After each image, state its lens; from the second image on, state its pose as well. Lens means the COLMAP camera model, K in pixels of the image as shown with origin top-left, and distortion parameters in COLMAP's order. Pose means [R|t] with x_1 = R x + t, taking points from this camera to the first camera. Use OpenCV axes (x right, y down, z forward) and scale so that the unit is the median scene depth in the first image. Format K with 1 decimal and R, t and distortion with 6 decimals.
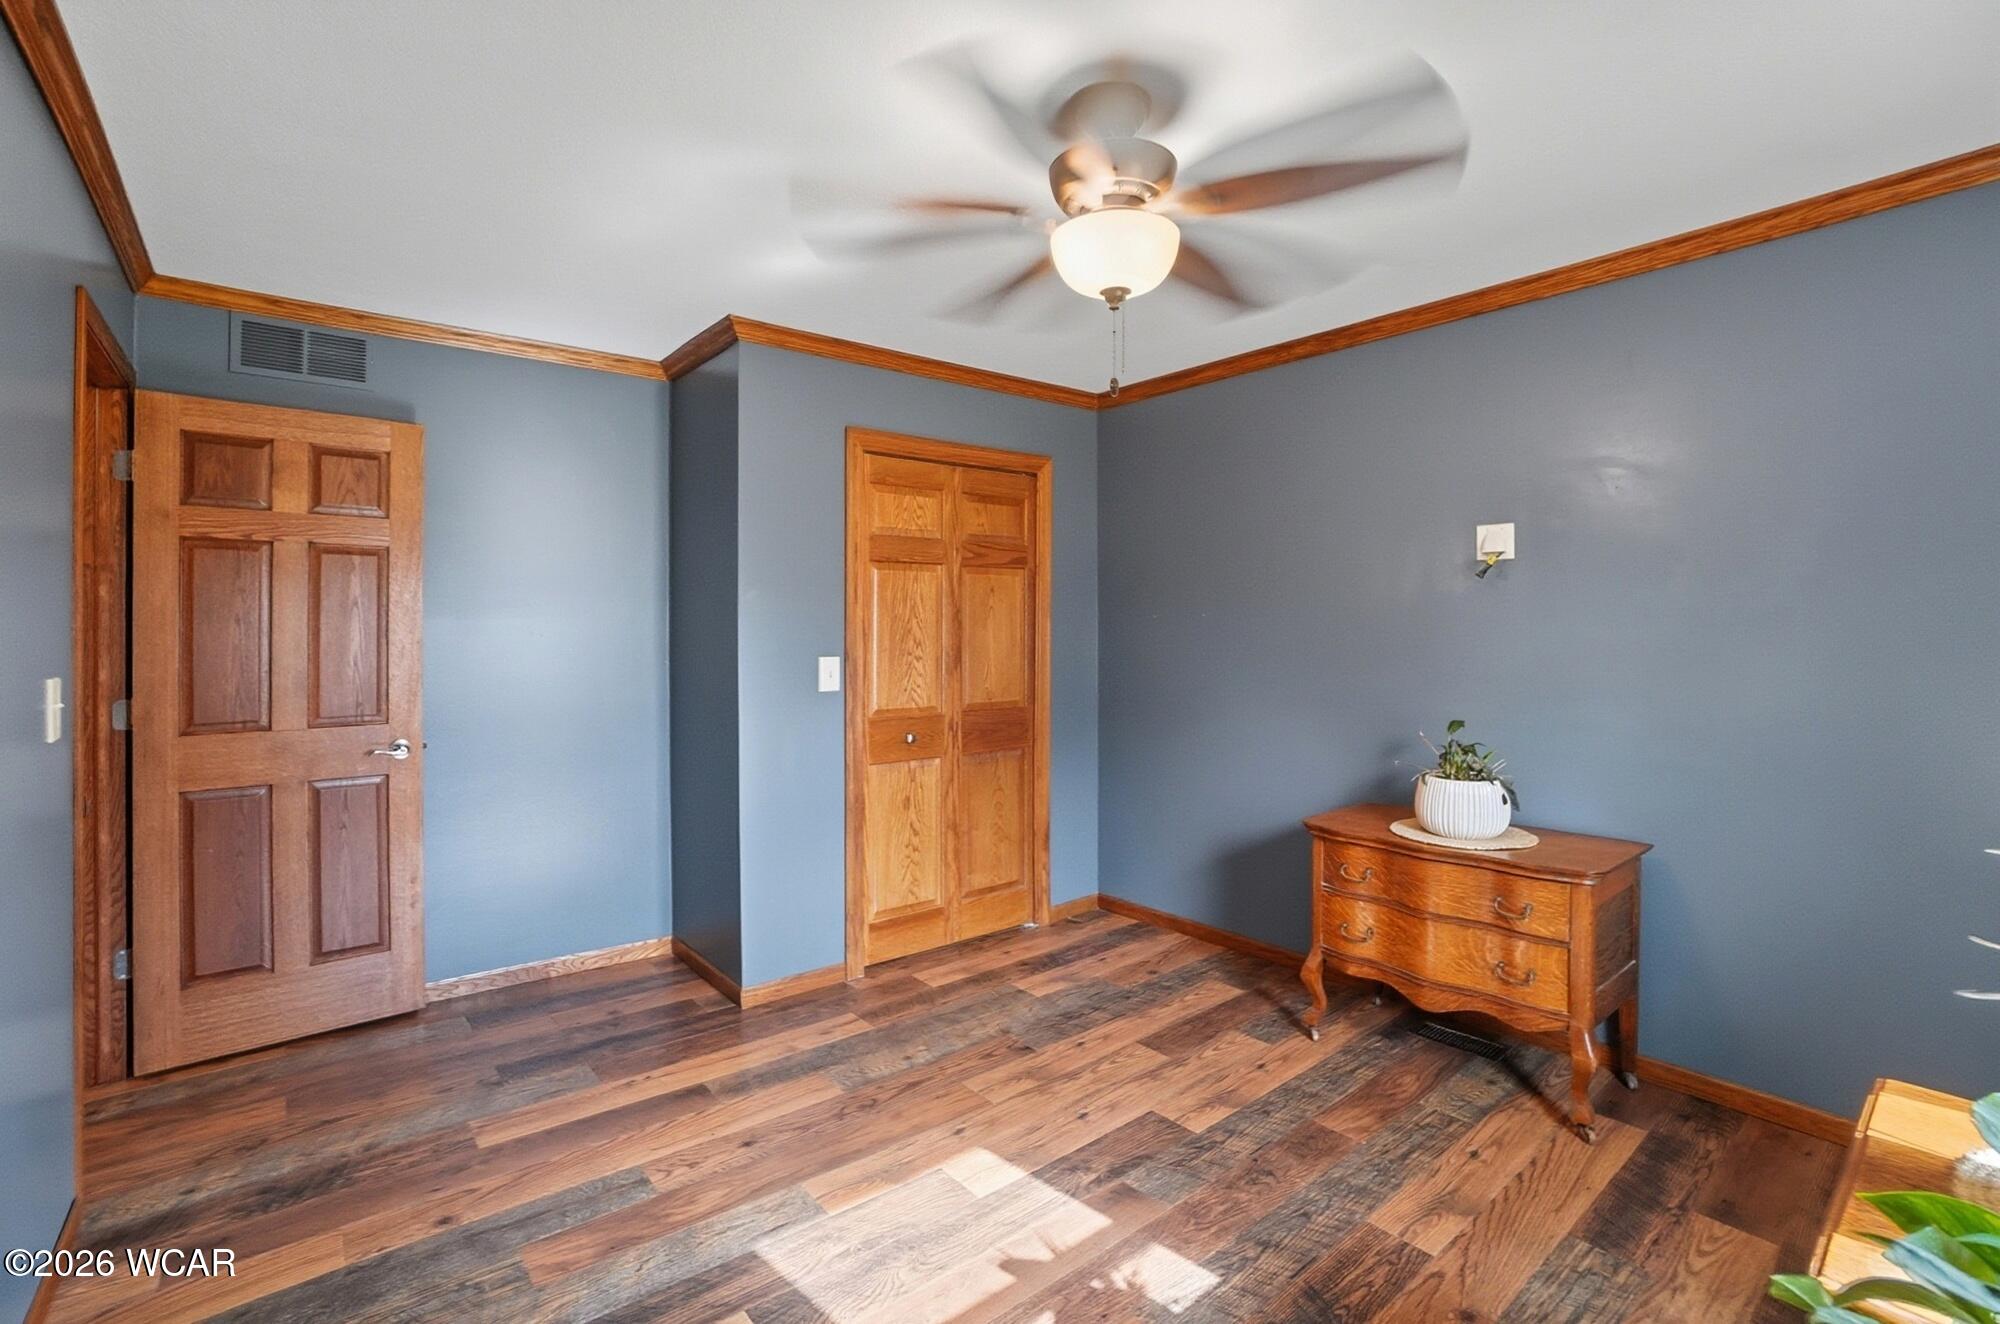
lens RADIAL K [[893.3, 0, 978.9], [0, 893.3, 648.3], [0, 0, 1]] dist [-0.026889, 0.002152]
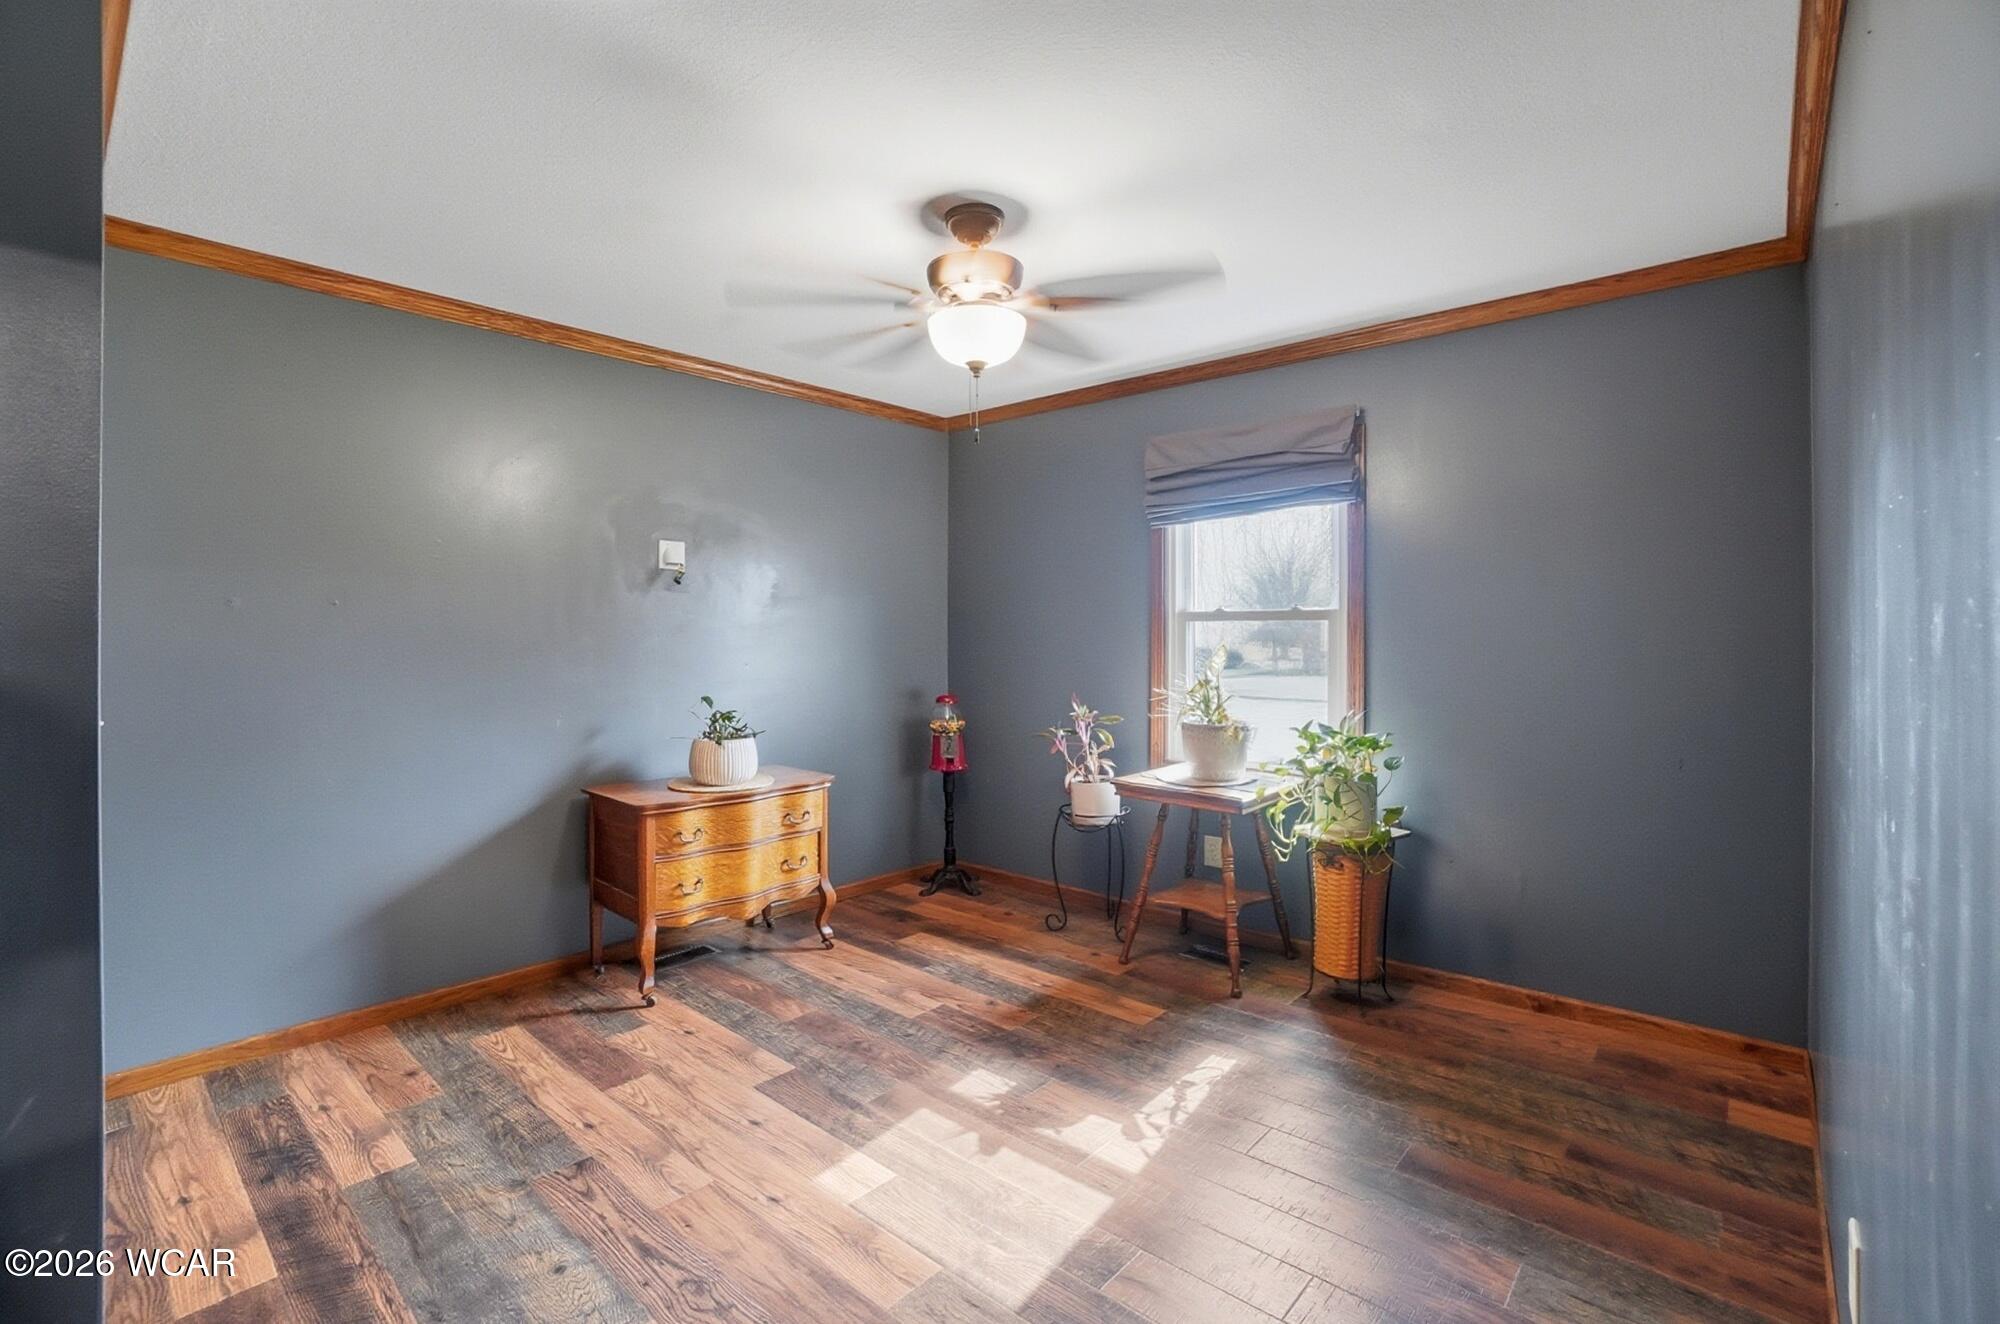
lens RADIAL K [[893.3, 0, 979.4], [0, 893.3, 650.5], [0, 0, 1]] dist [-0.026889, 0.002152]
pose [[-0.158966, -0.008156, 0.987250, -0.772357], [0.015218, 0.999827, 0.010711, 0.009383], [-0.987167, 0.016727, -0.158814, 0.810726]]
